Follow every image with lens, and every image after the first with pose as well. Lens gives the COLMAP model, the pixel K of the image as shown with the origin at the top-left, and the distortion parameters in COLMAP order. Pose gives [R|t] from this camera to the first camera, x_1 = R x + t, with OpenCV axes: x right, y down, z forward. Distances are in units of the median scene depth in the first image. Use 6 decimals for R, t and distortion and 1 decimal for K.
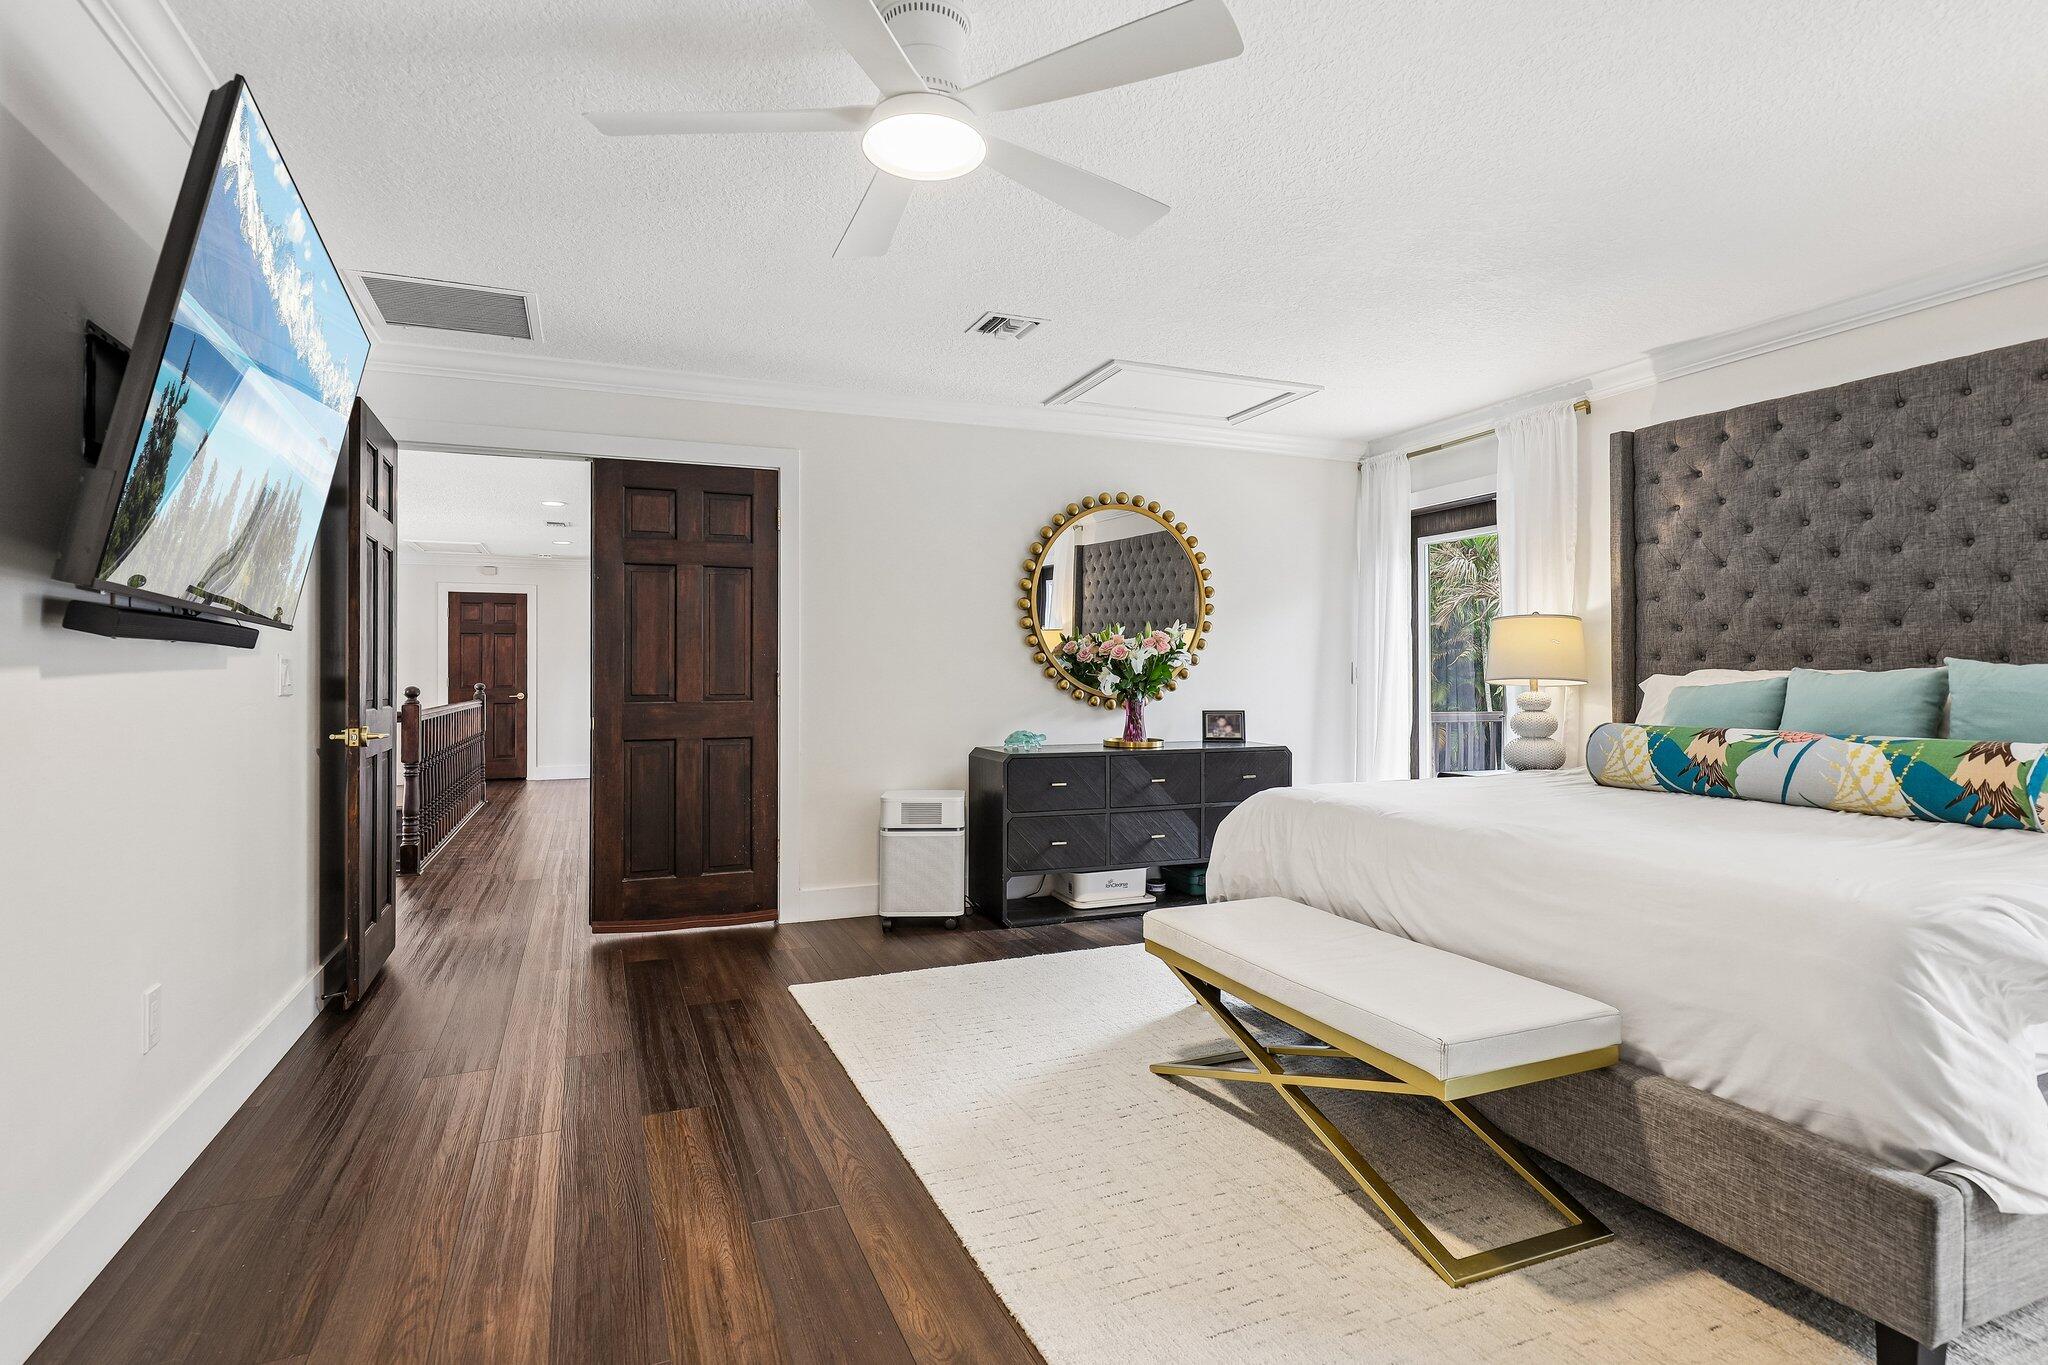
lens RADIAL K [[1057.3, 0, 1032.4], [0, 1057.3, 672.1], [0, 0, 1]] dist [0.004388, -0.000359]
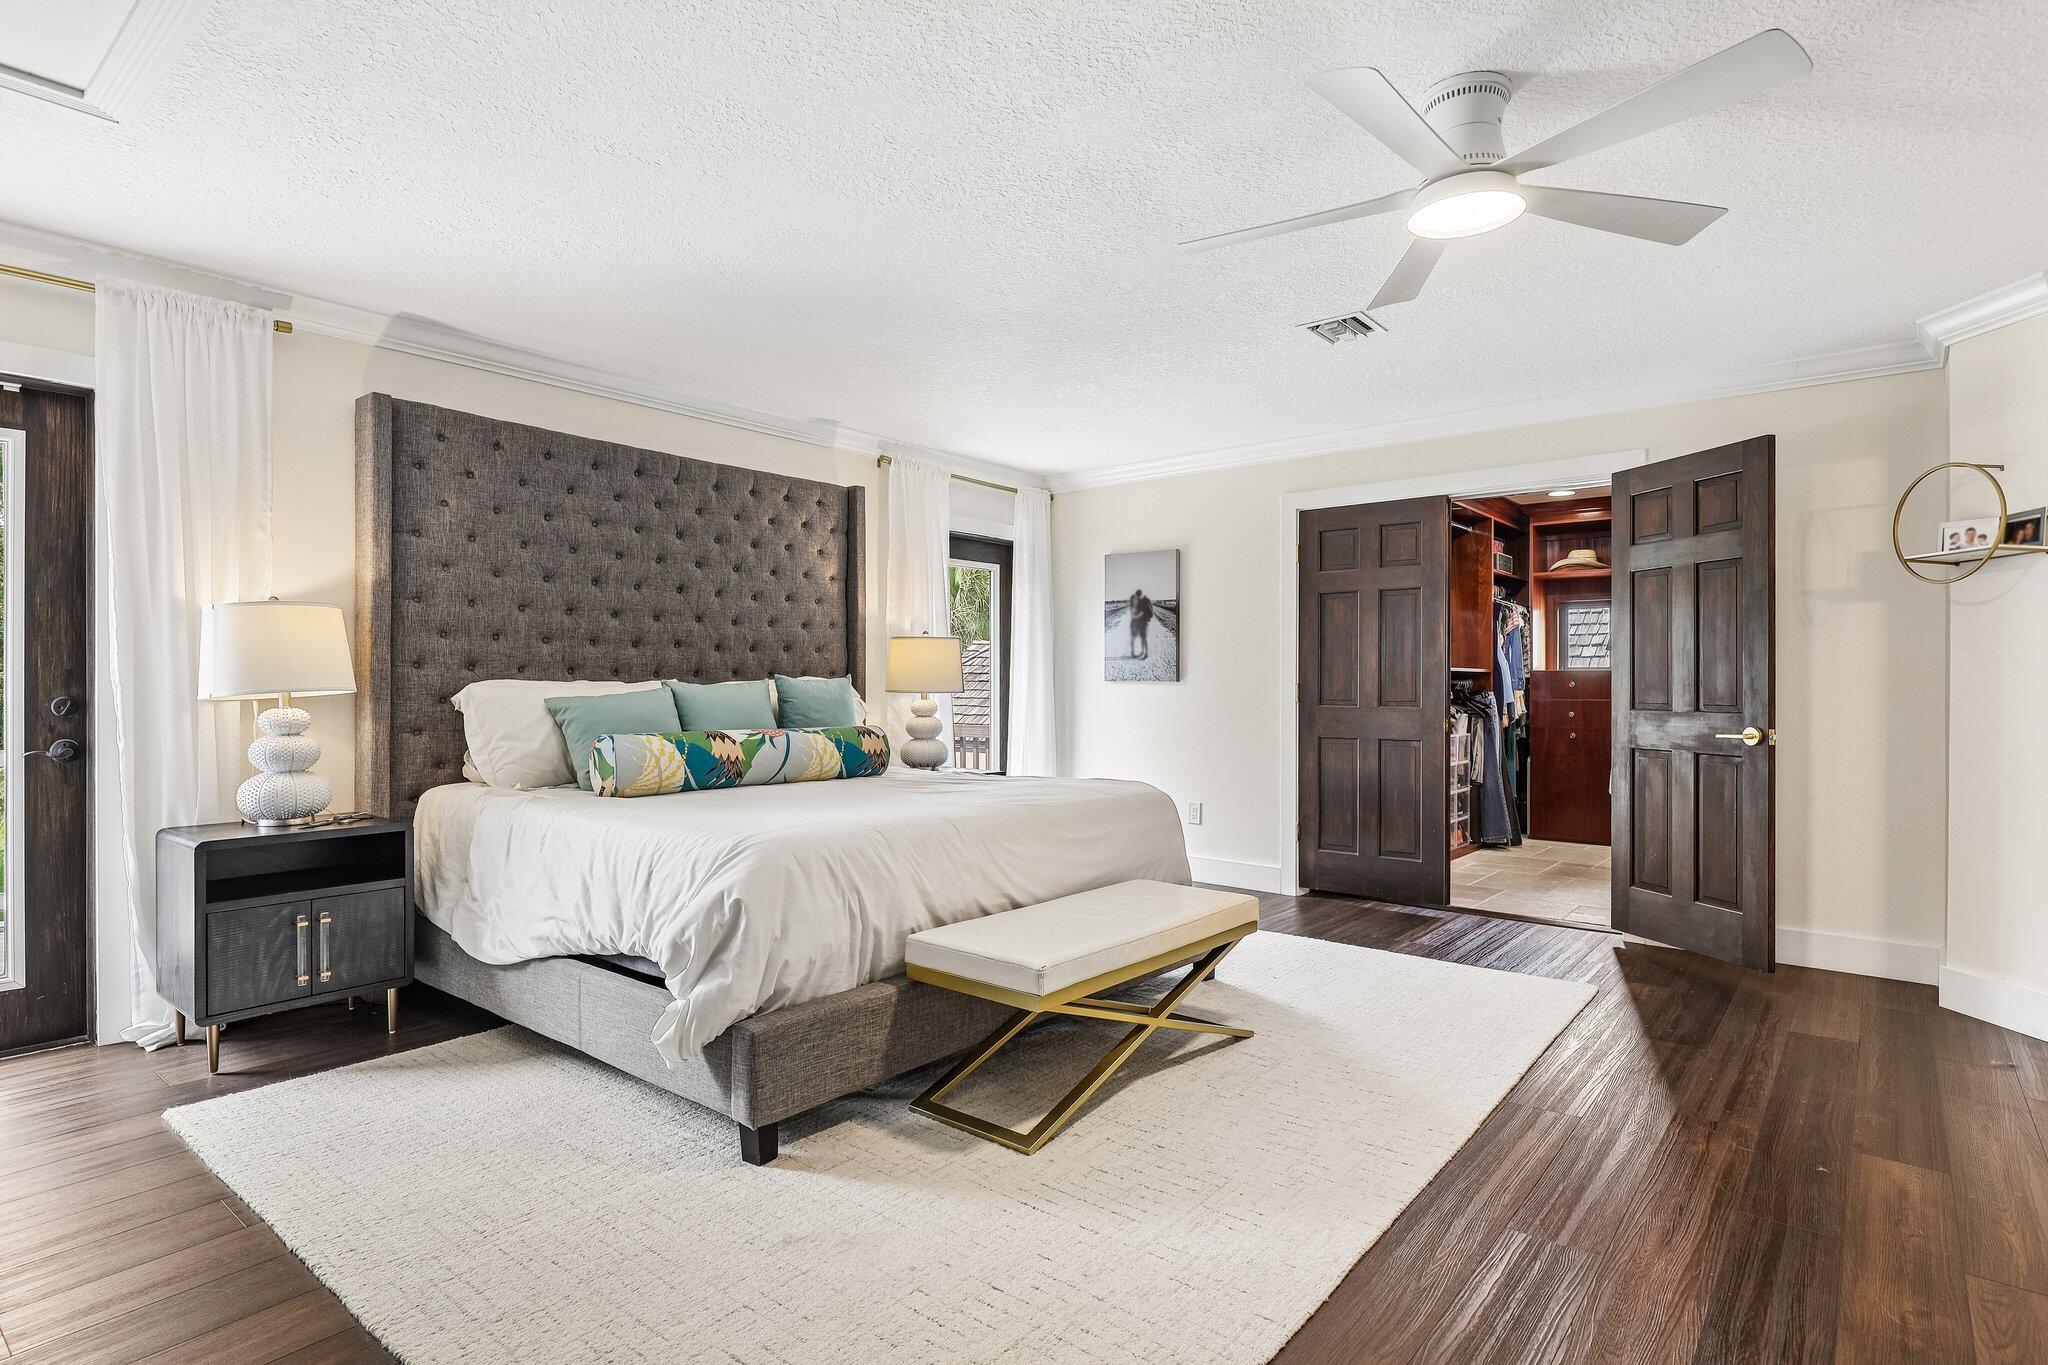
lens RADIAL K [[1057.3, 0, 1031.3], [0, 1057.3, 696.2], [0, 0, 1]] dist [0.004388, -0.000359]
pose [[-0.468562, -0.009381, 0.883381, -0.580356], [-0.006390, 0.999953, 0.007229, 0.003554], [-0.883408, -0.002258, -0.468600, 1.280758]]
